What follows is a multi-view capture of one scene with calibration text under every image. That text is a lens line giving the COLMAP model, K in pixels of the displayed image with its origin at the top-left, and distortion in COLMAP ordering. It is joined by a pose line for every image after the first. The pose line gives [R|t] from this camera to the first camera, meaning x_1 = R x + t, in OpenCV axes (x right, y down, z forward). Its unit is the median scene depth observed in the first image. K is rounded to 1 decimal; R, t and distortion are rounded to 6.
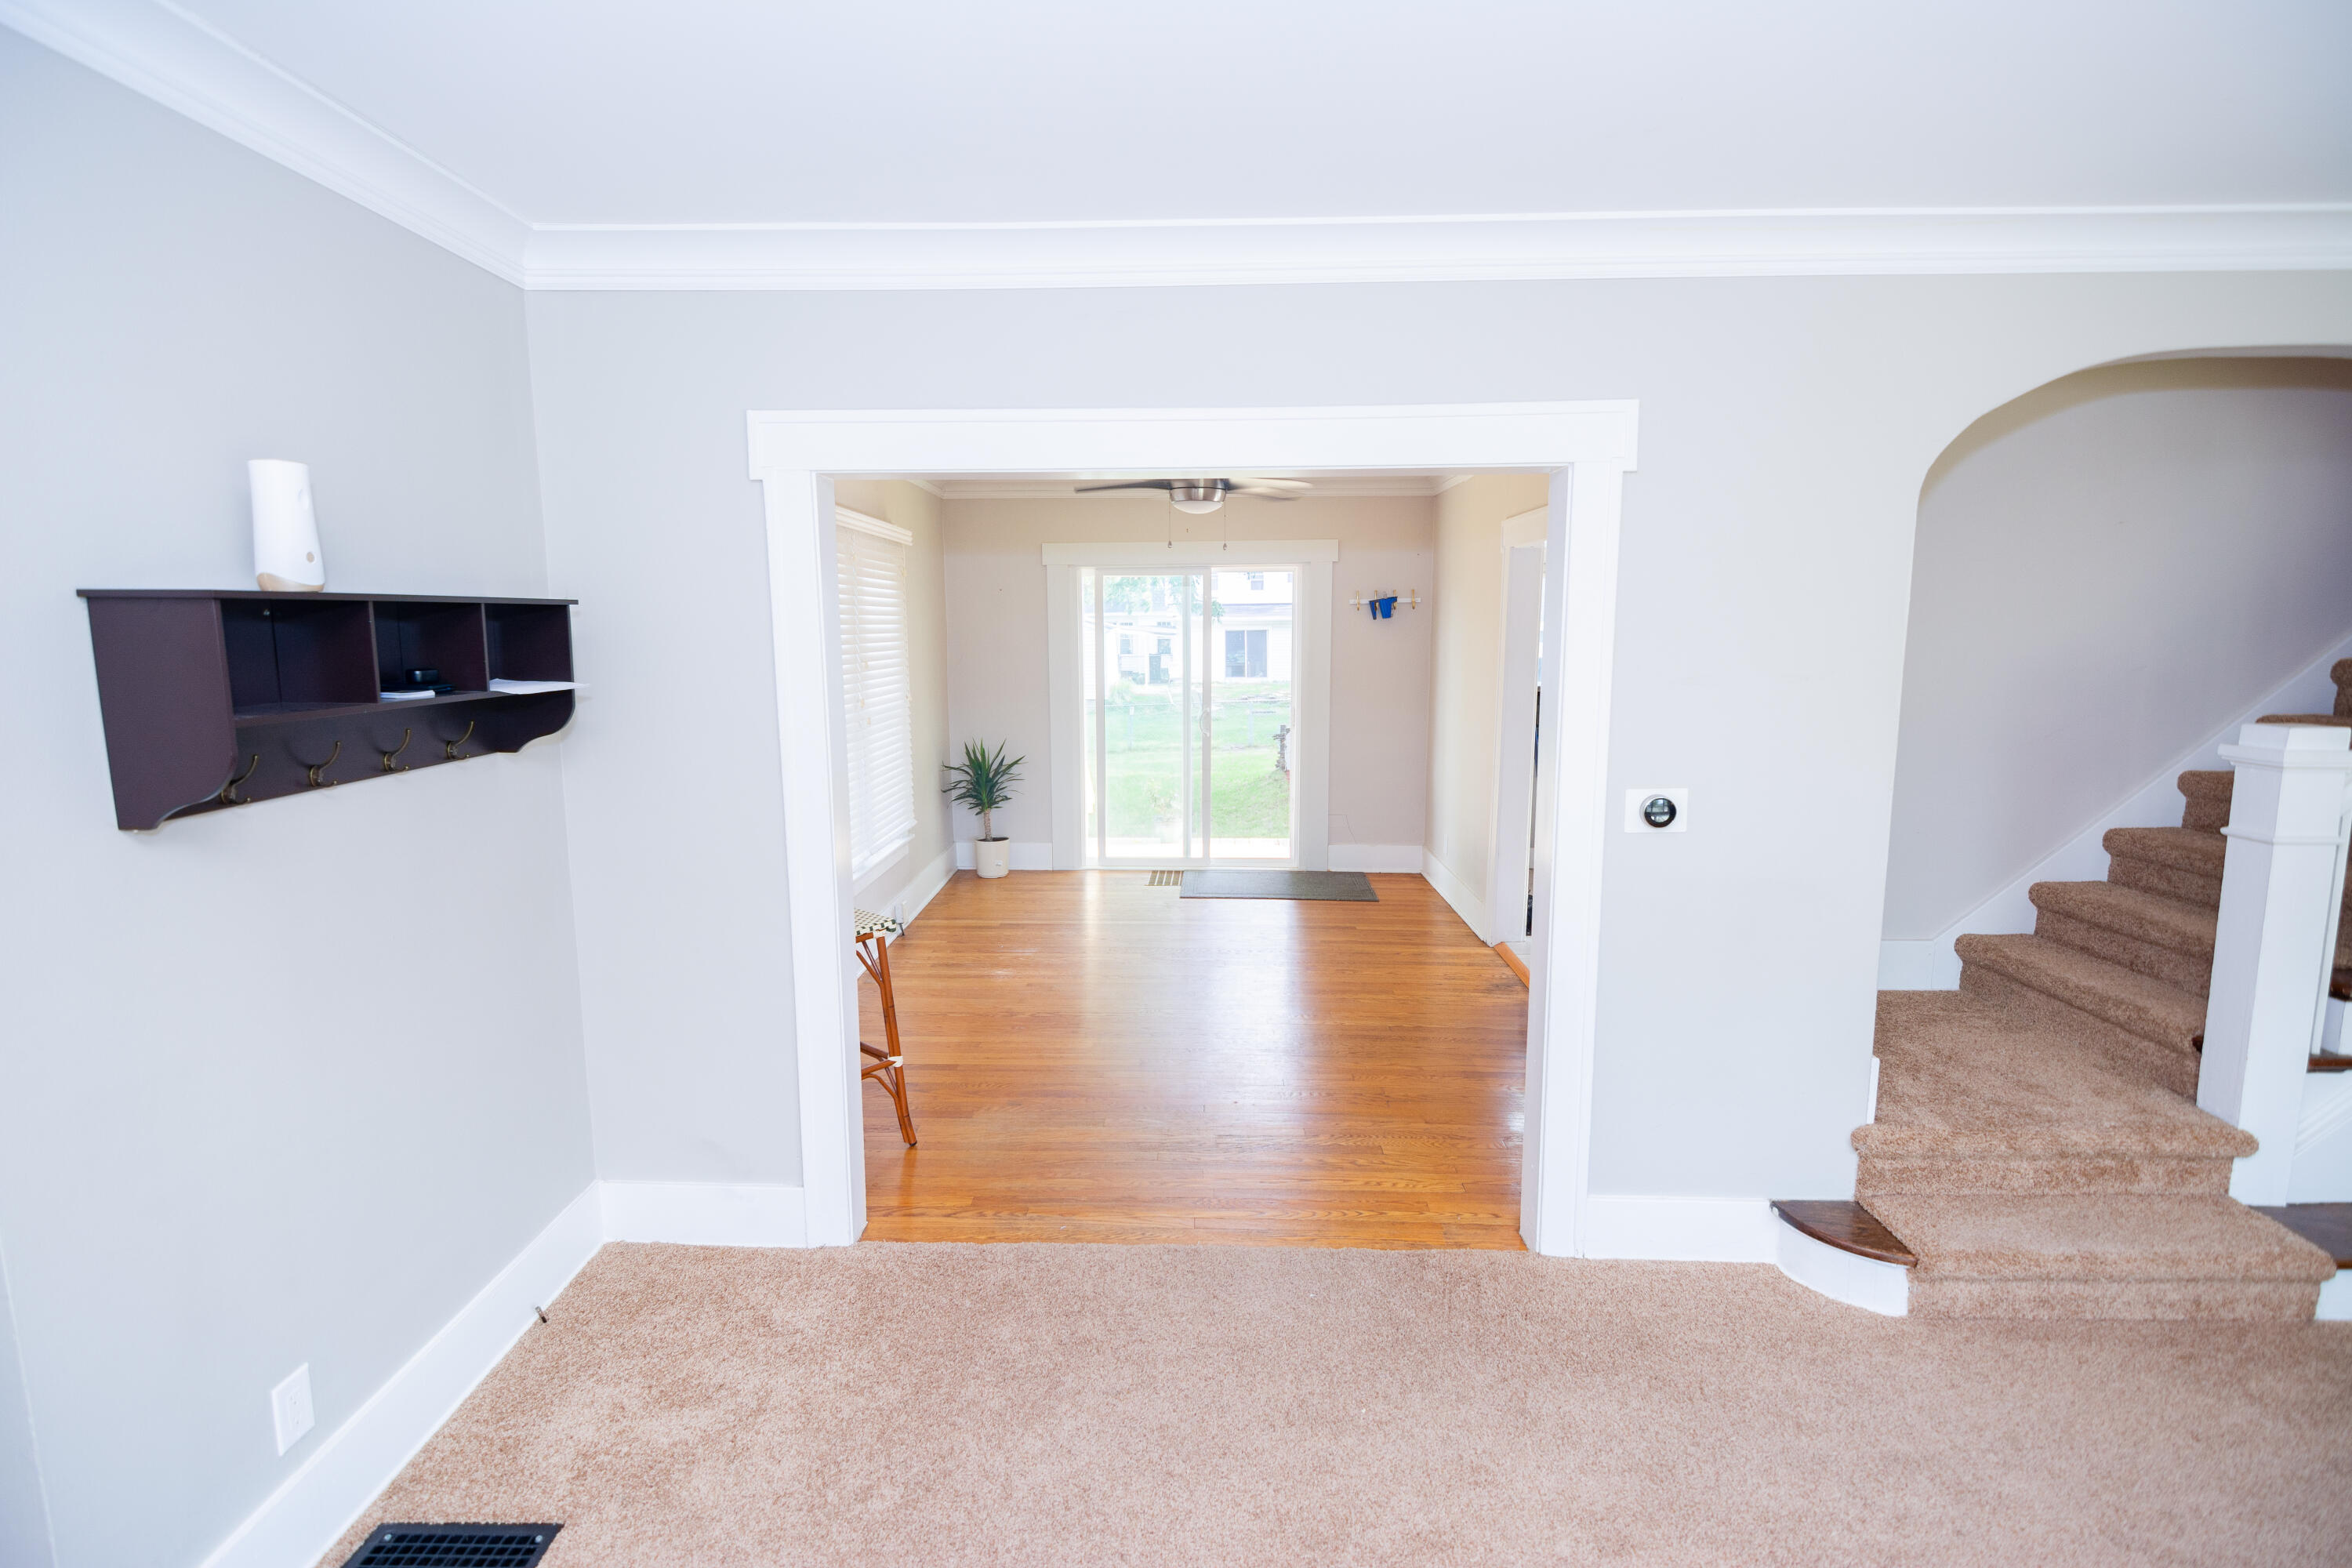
lens RADIAL K [[1142.4, 0, 1163.8], [0, 1142.4, 784.5], [0, 0, 1]] dist [0.022748, -0.014249]
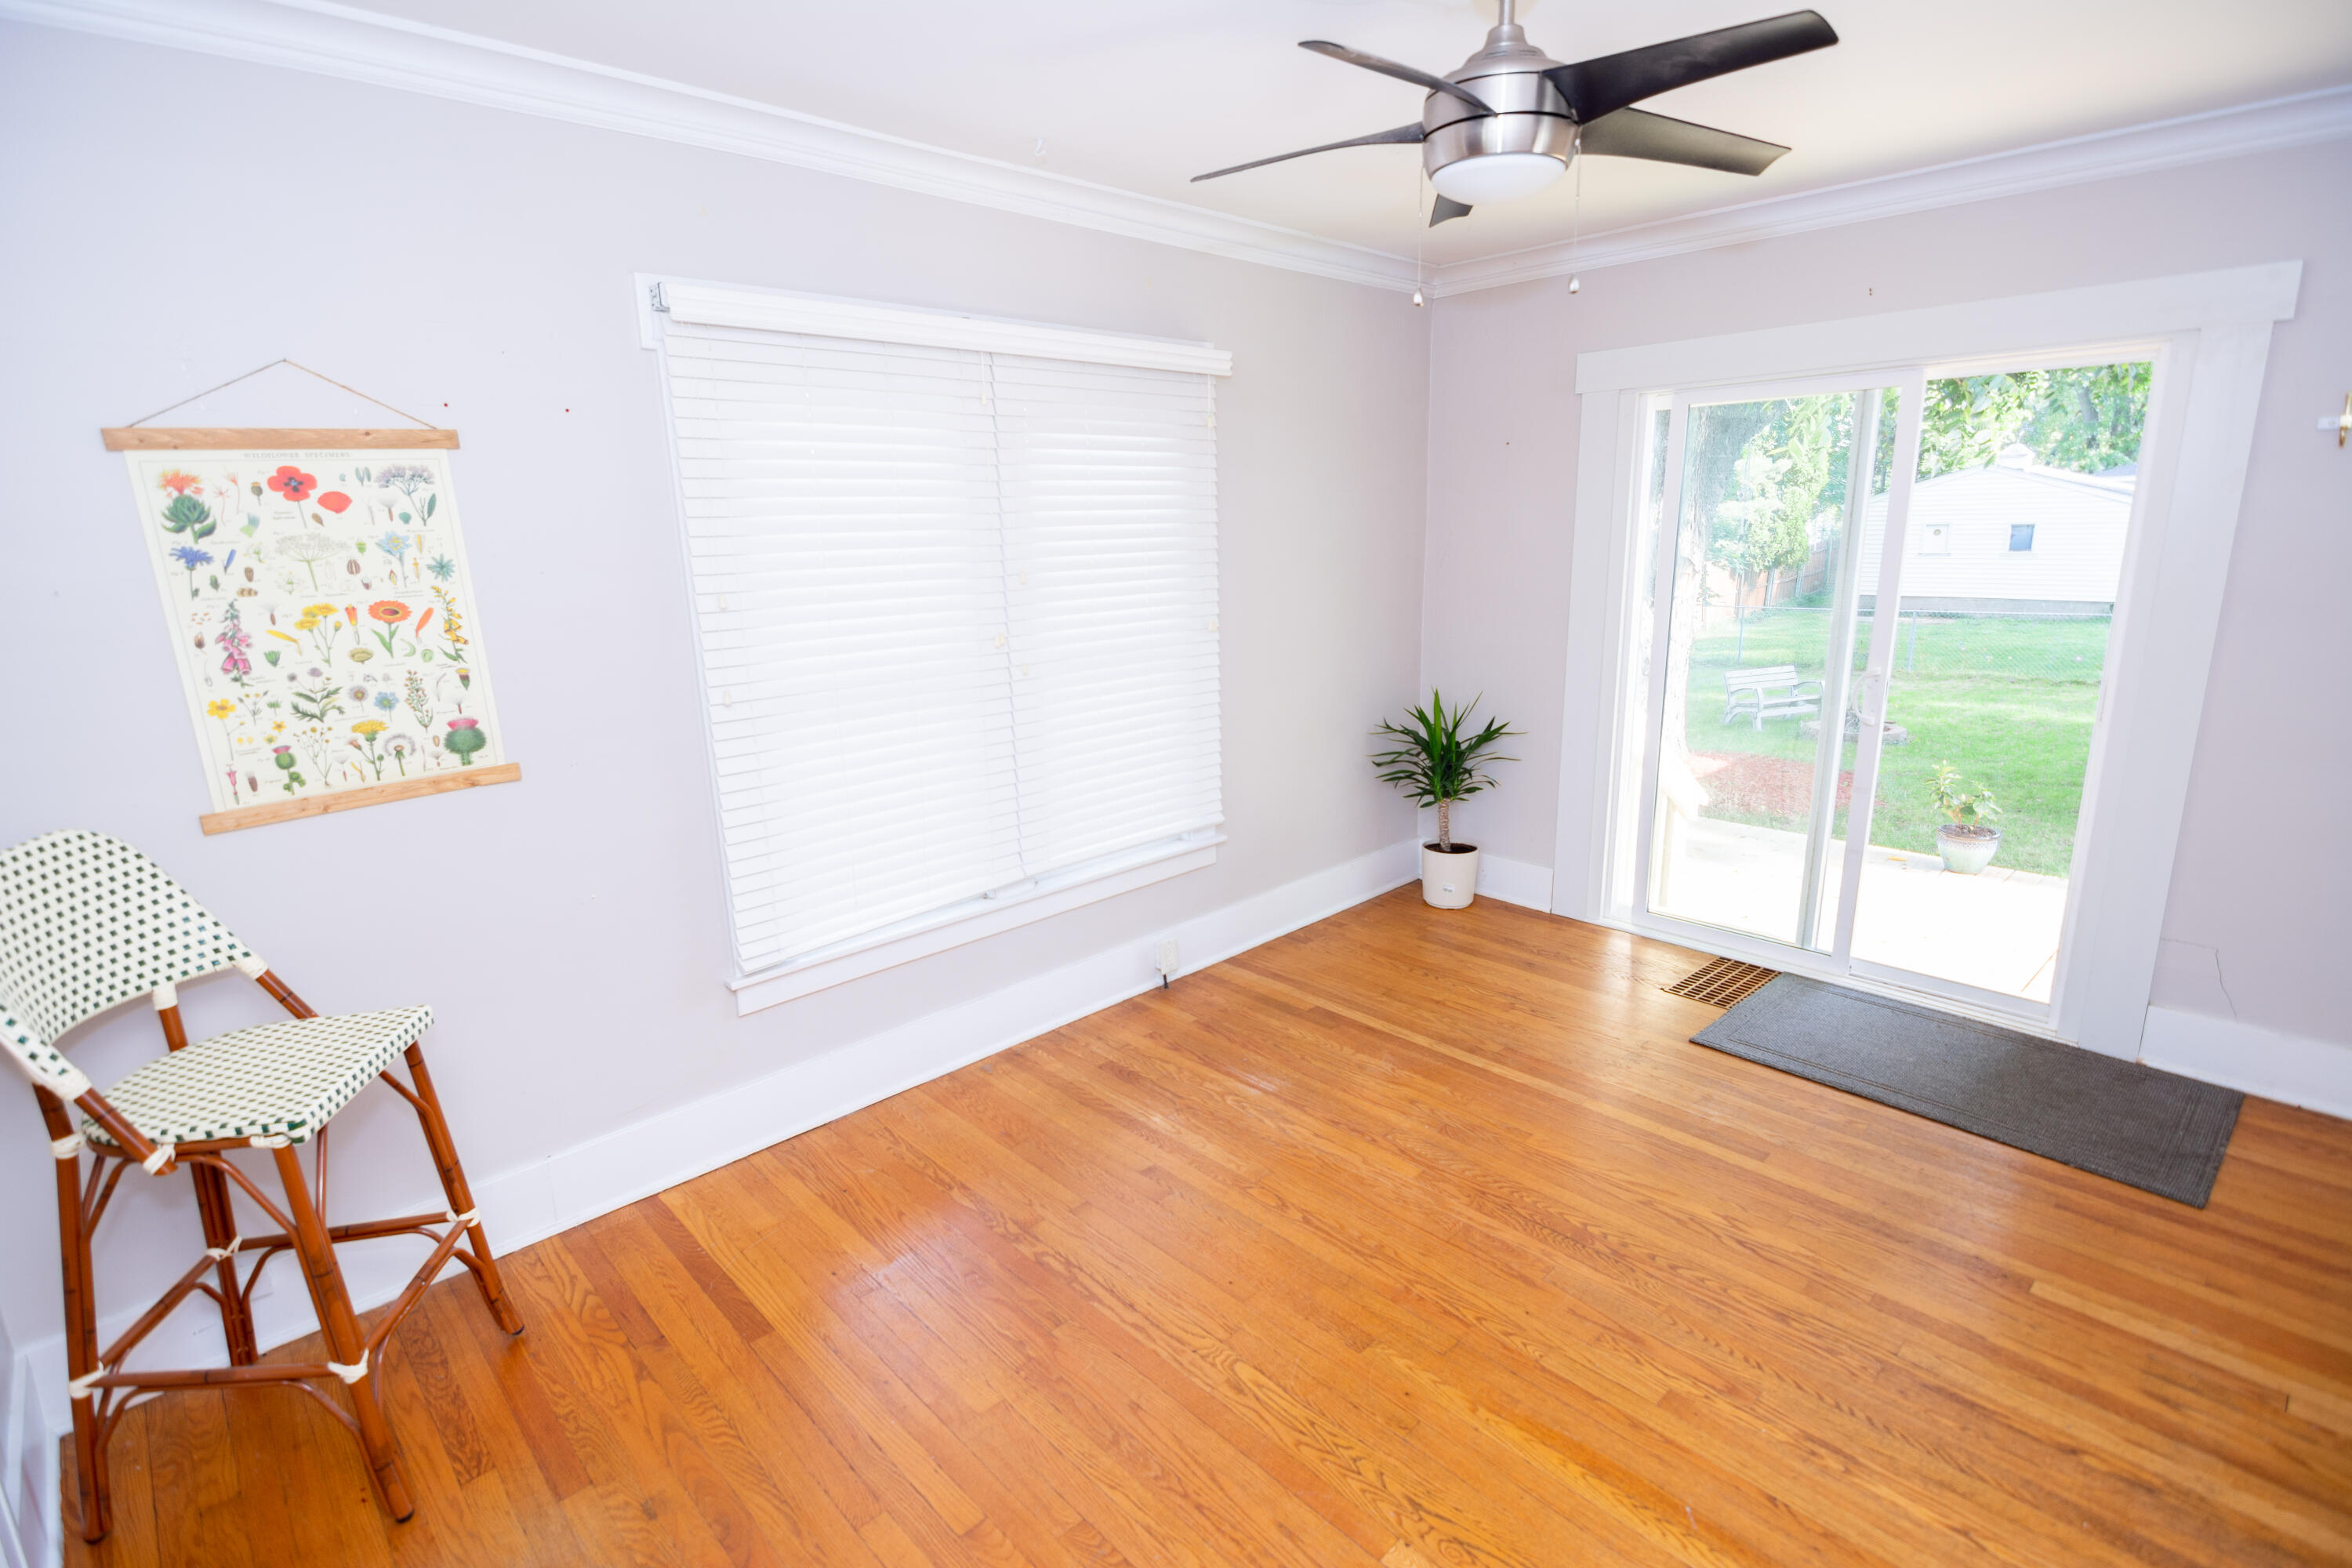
lens RADIAL K [[1142.4, 0, 1163.8], [0, 1142.4, 784.5], [0, 0, 1]] dist [0.022748, -0.014249]
pose [[0.705782, 0.148035, -0.692790, 0.173338], [-0.076838, 0.988151, 0.132869, -0.059189], [0.704250, -0.040543, 0.708793, 0.441415]]
